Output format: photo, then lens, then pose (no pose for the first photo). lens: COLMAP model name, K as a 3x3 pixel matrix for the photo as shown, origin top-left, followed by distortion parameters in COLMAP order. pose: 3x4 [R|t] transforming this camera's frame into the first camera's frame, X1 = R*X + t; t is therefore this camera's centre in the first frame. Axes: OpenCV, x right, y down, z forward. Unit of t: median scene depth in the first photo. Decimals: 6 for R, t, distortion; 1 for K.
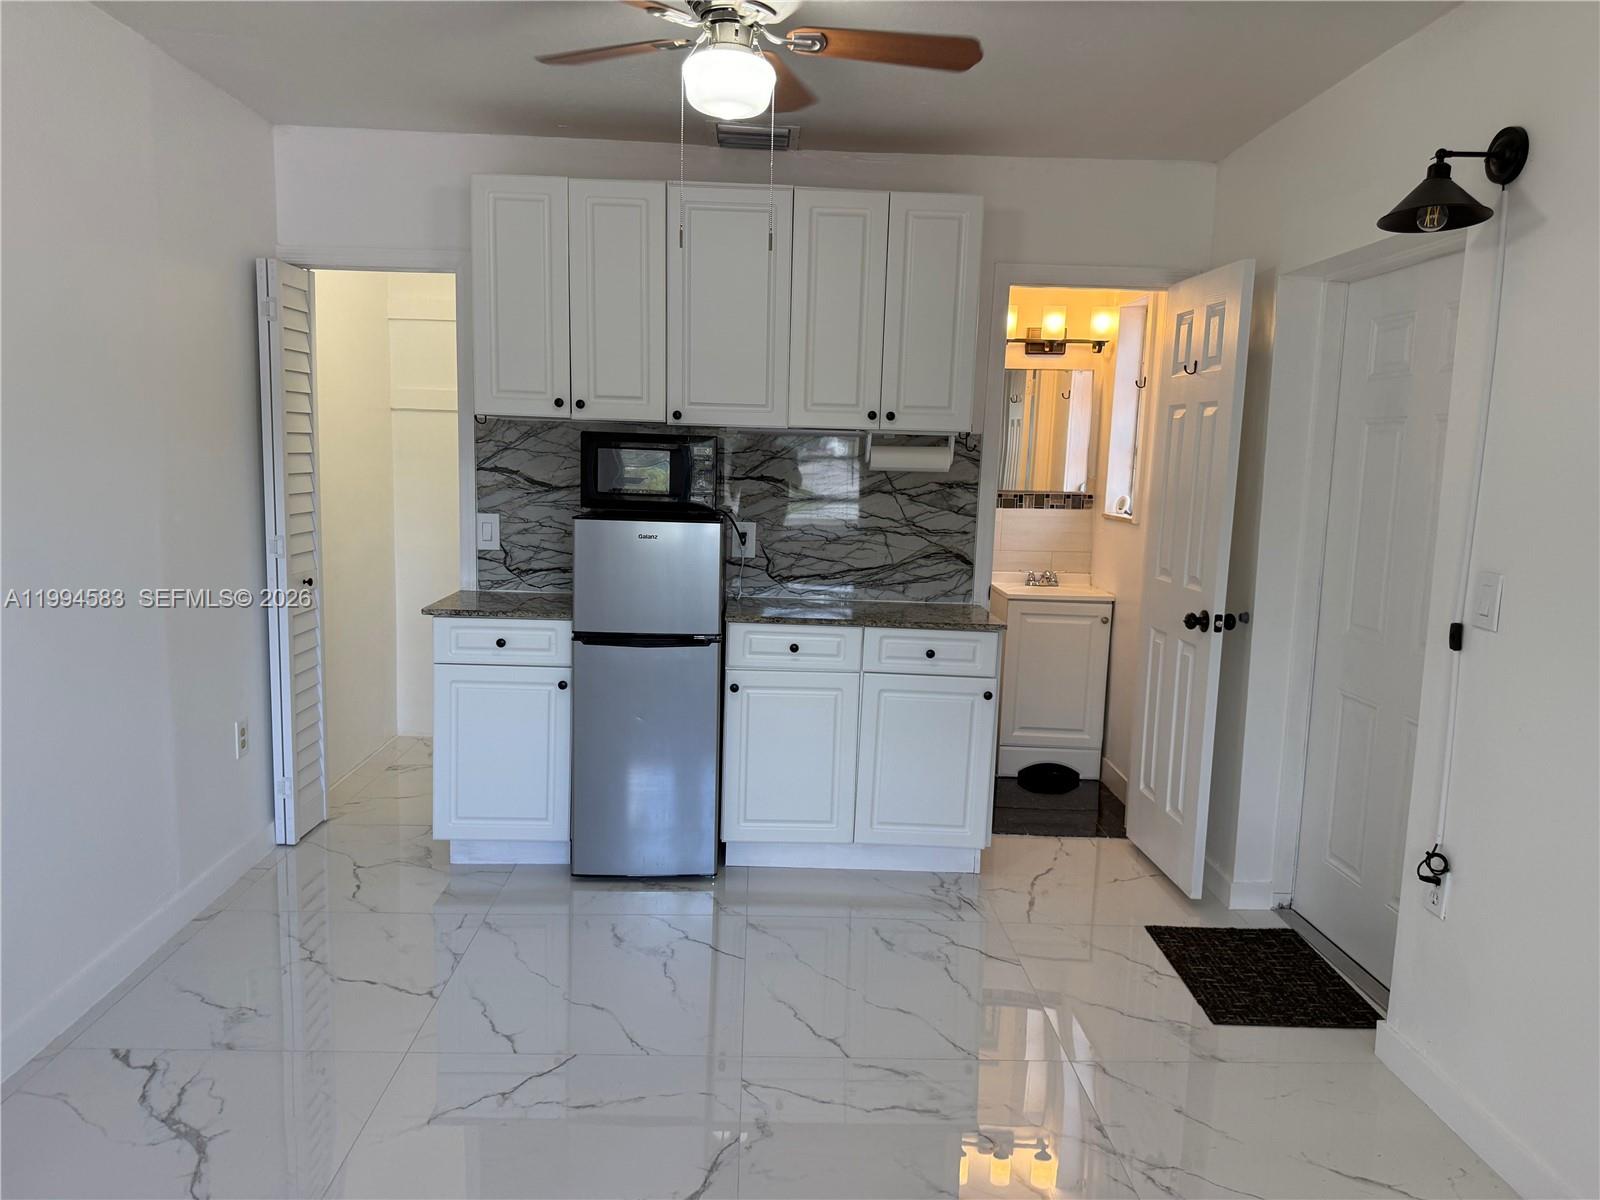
lens RADIAL K [[1124.1, 0, 798.8], [0, 1124.1, 605.1], [0, 0, 1]] dist [0.056672, -0.079918]
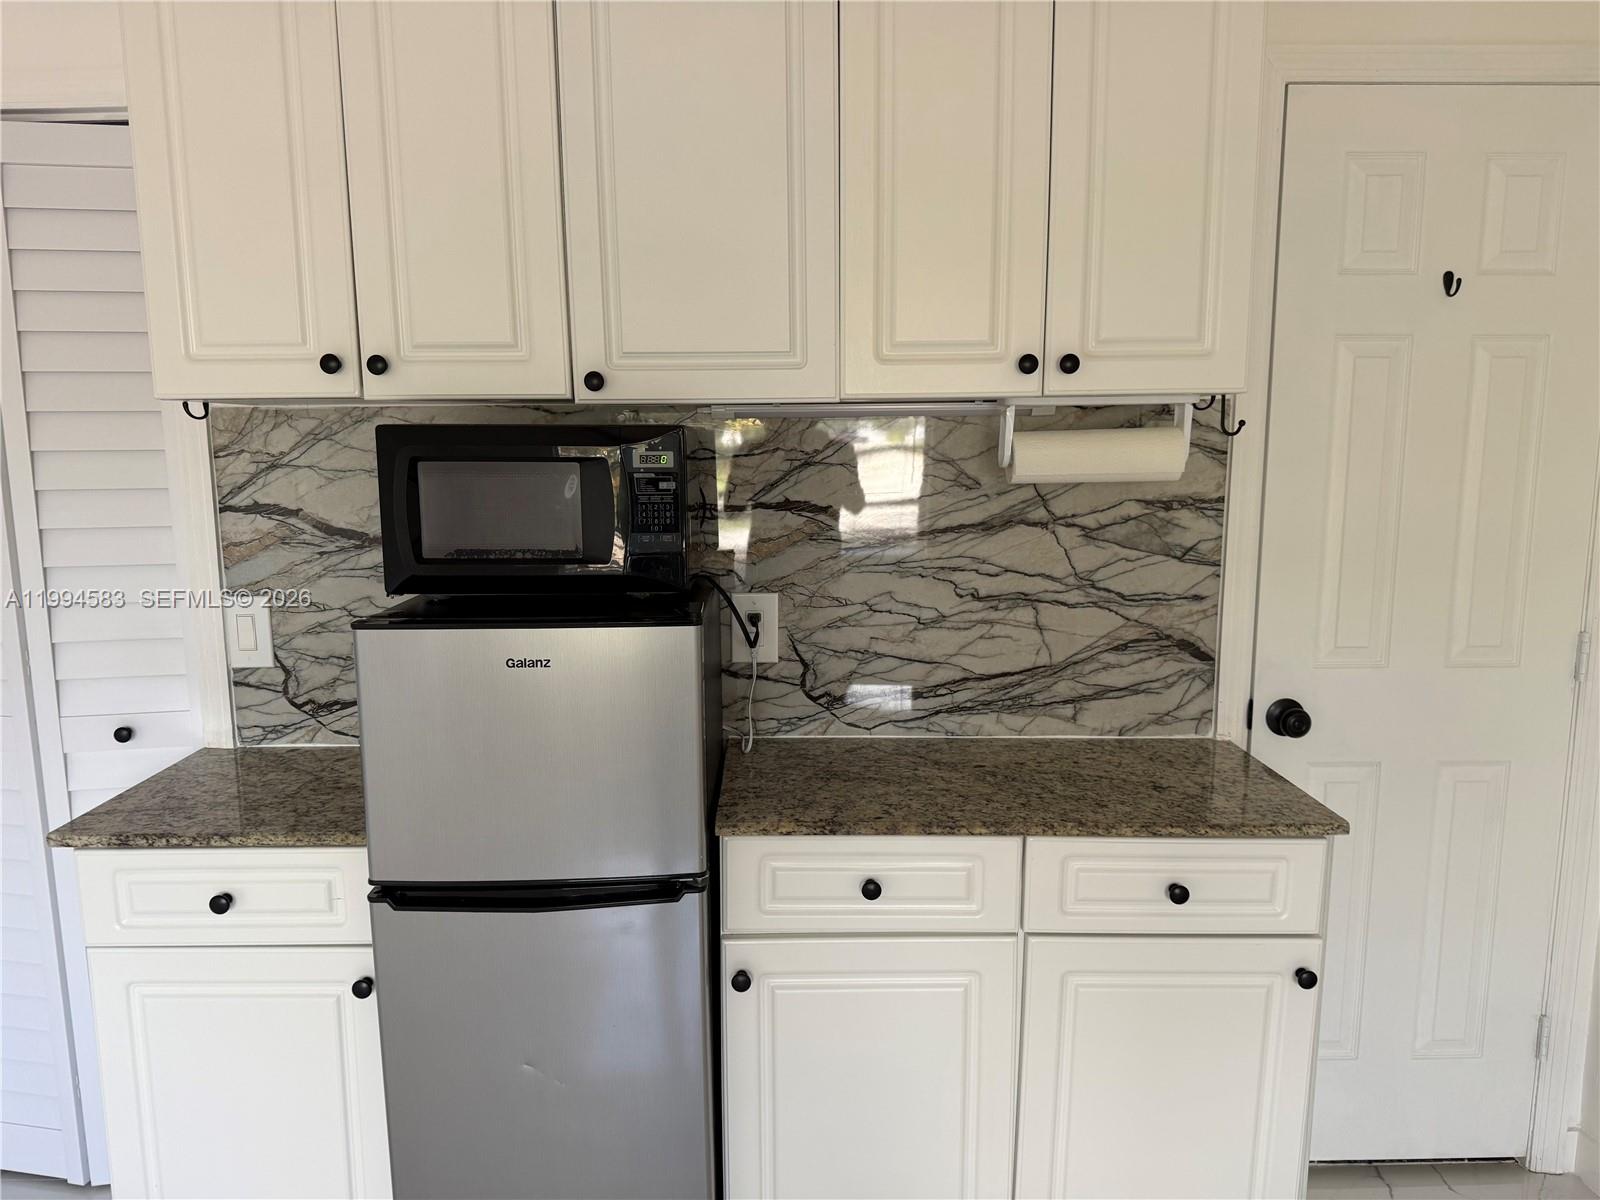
lens RADIAL K [[1124.1, 0, 783.2], [0, 1124.1, 605.1], [0, 0, 1]] dist [0.056672, -0.079918]
pose [[0.998681, -0.033879, -0.038580, -0.016536], [0.034269, 0.999368, 0.009491, -0.073435], [0.038234, -0.010800, 0.999210, 0.500763]]
